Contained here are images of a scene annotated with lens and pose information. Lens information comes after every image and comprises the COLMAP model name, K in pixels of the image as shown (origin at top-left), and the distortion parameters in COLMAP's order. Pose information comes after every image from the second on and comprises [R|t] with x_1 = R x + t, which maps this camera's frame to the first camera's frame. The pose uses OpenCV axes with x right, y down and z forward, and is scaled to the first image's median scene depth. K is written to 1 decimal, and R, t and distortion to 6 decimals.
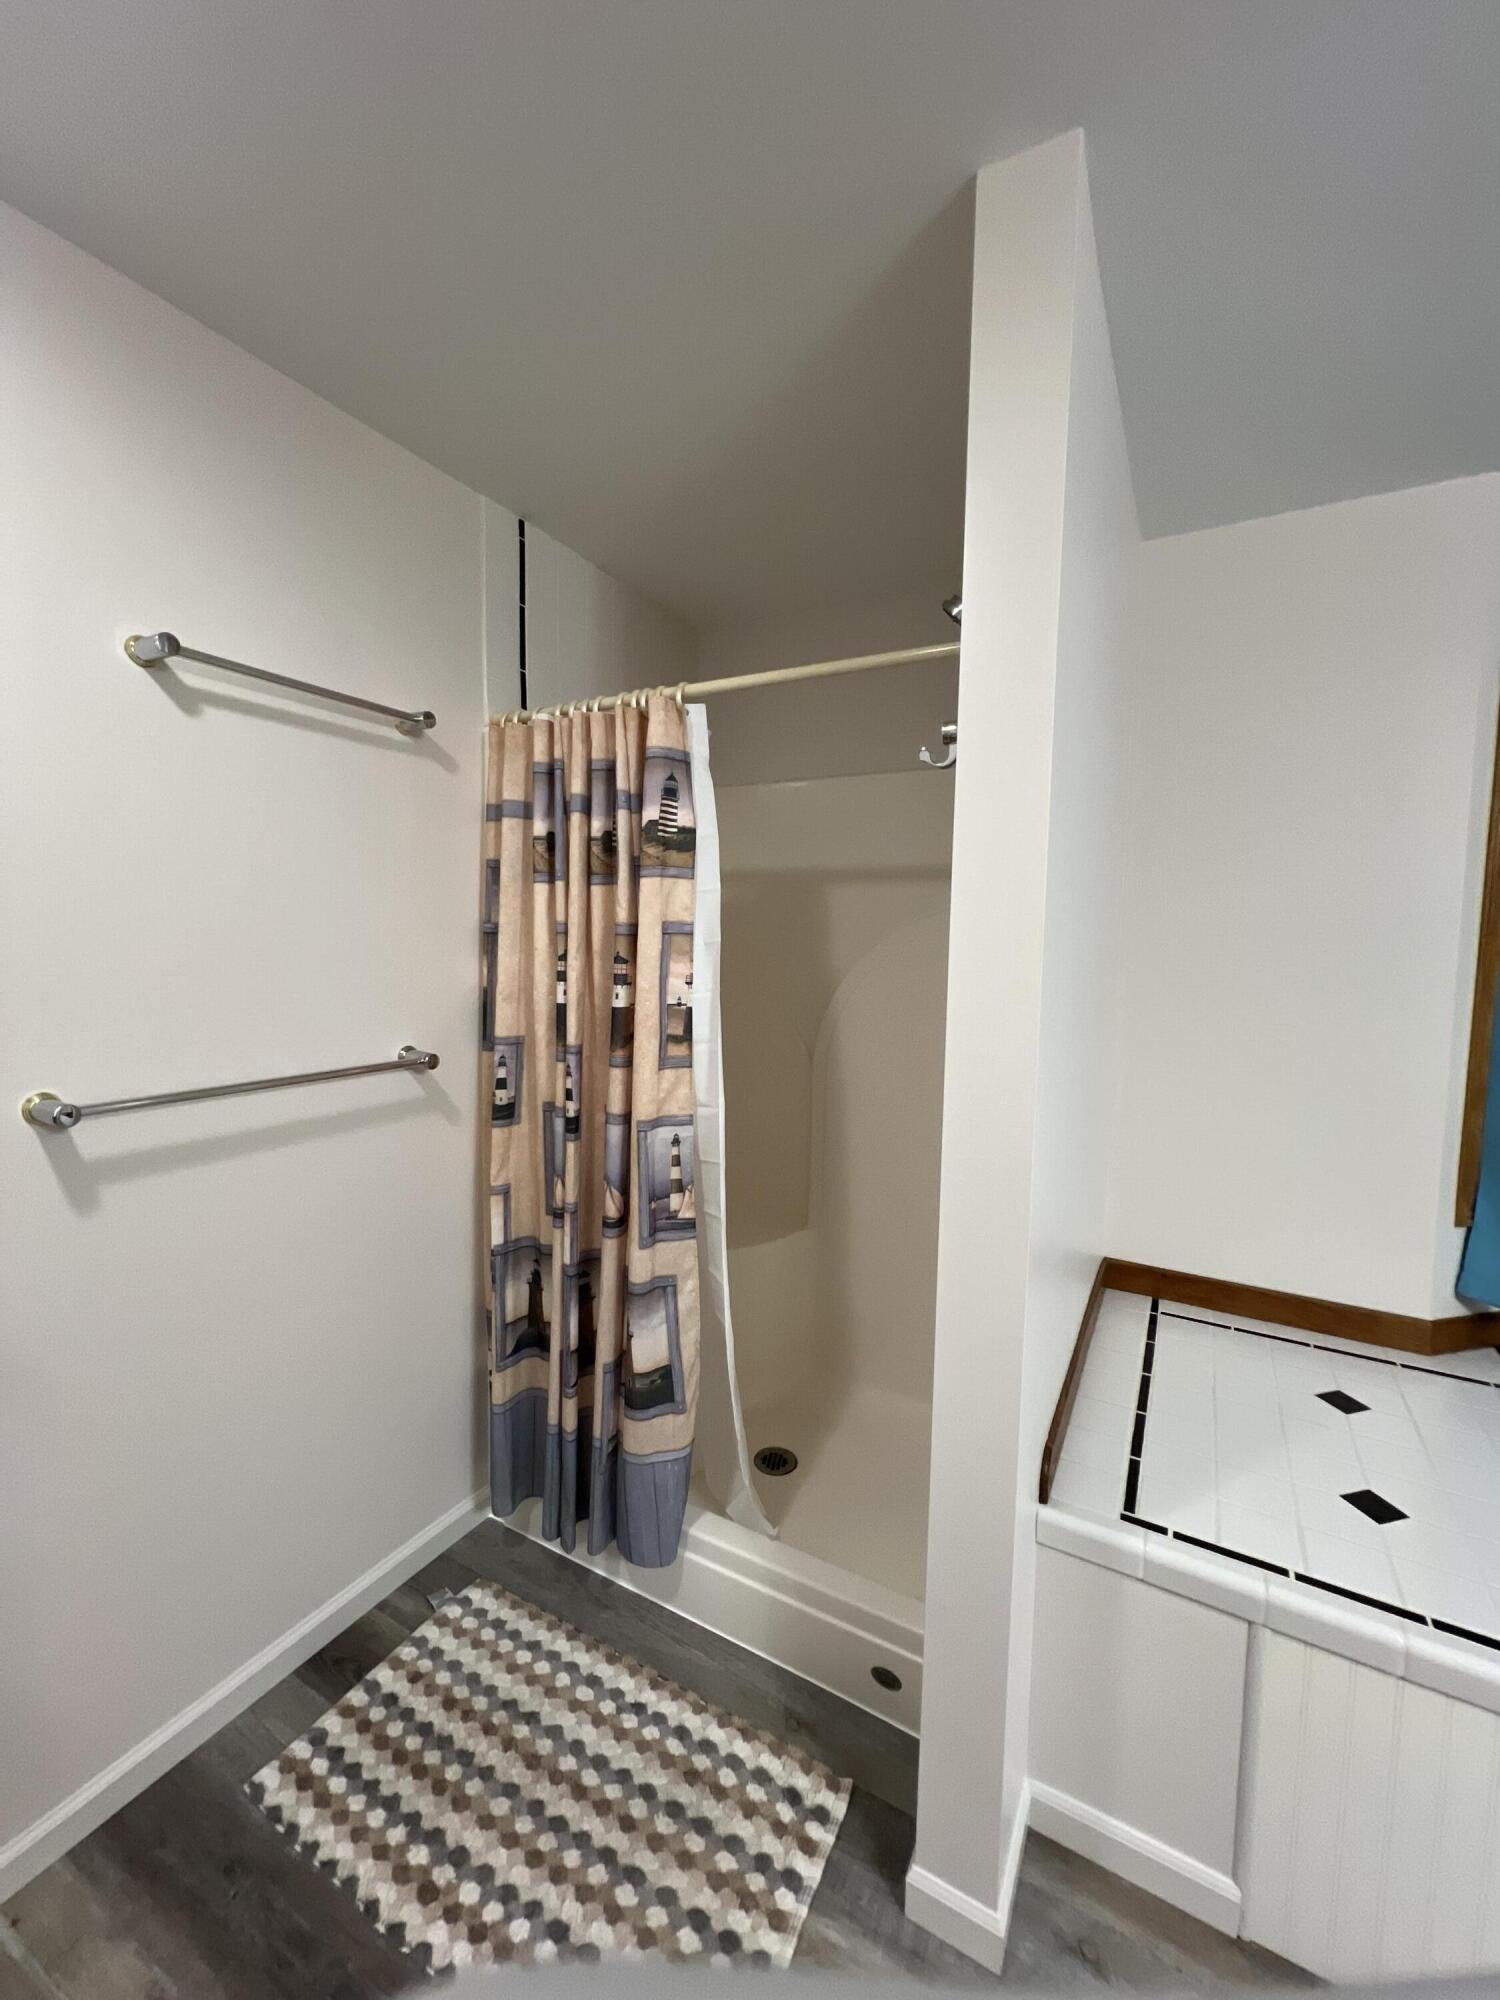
lens RADIAL K [[804.5, 0, 749.1], [0, 804.5, 996.9], [0, 0, 1]] dist [-0.003664, 0.001191]
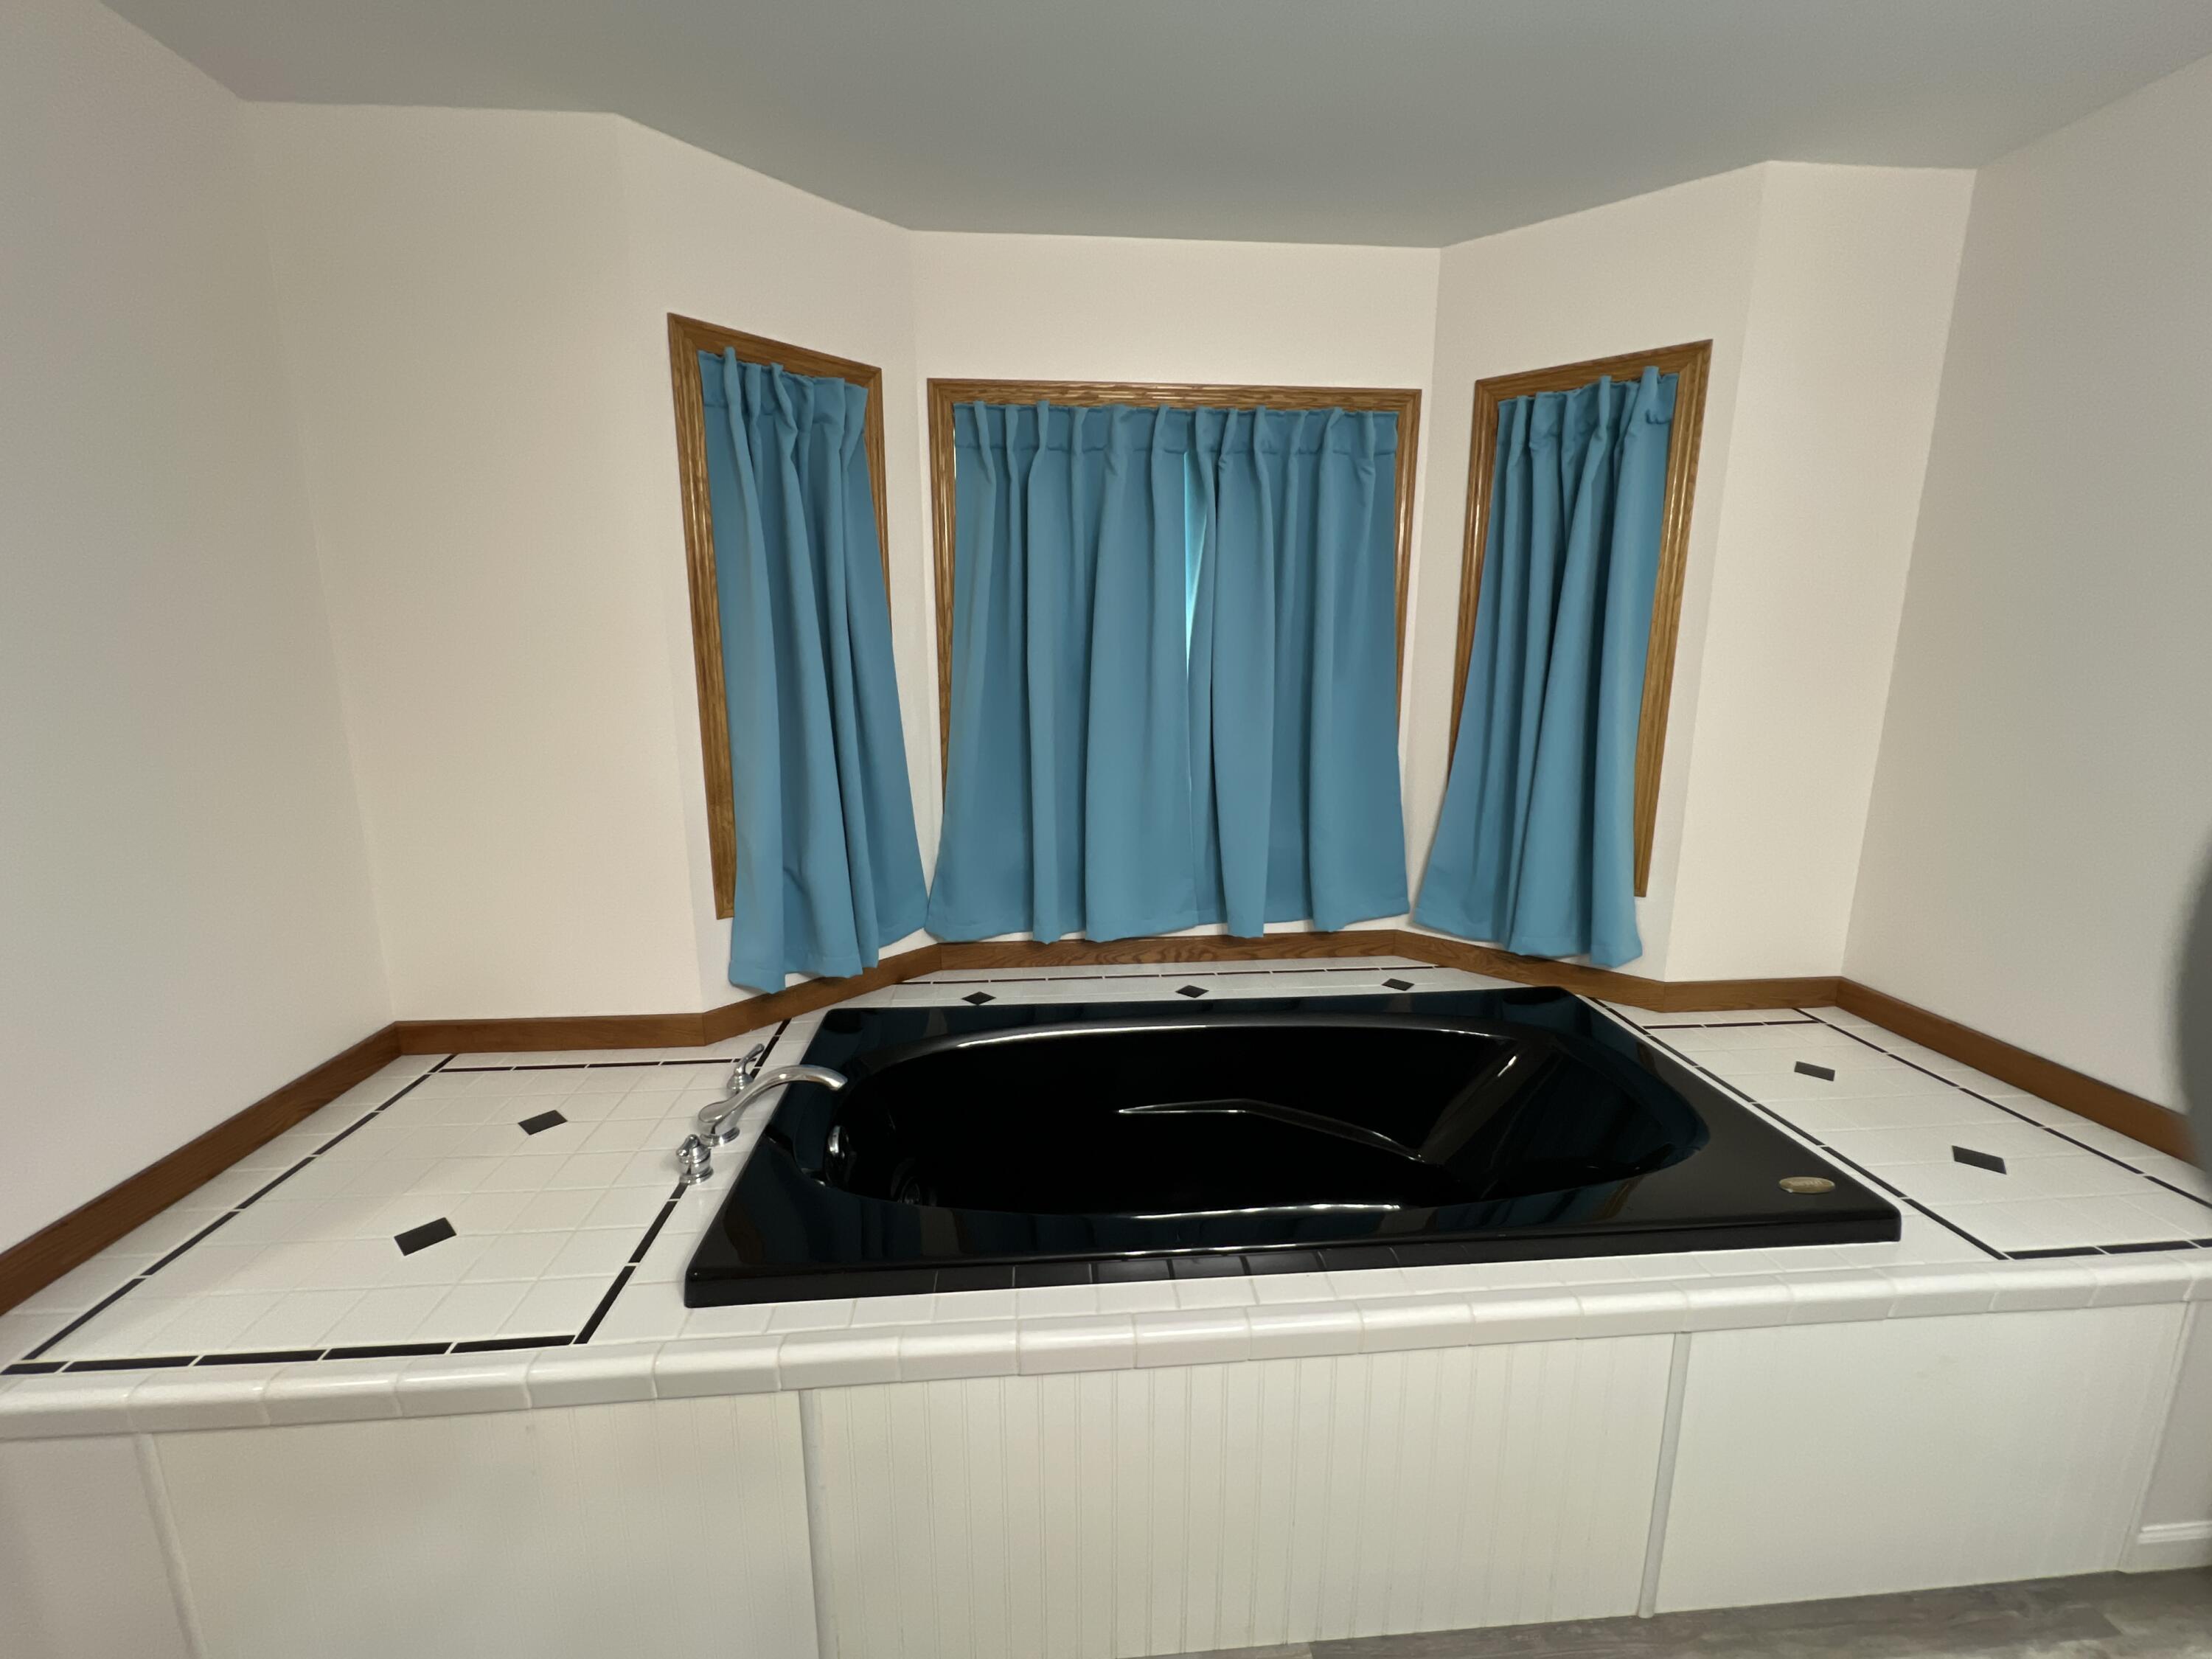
lens RADIAL K [[889.8, 0, 1105.5], [0, 889.8, 828.0], [0, 0, 1]] dist [-0.003664, 0.001191]
pose [[0.829137, -0.123558, 0.545221, 0.684293], [0.054398, 0.988474, 0.141282, 0.036532], [-0.556393, -0.087483, 0.826301, -0.205467]]
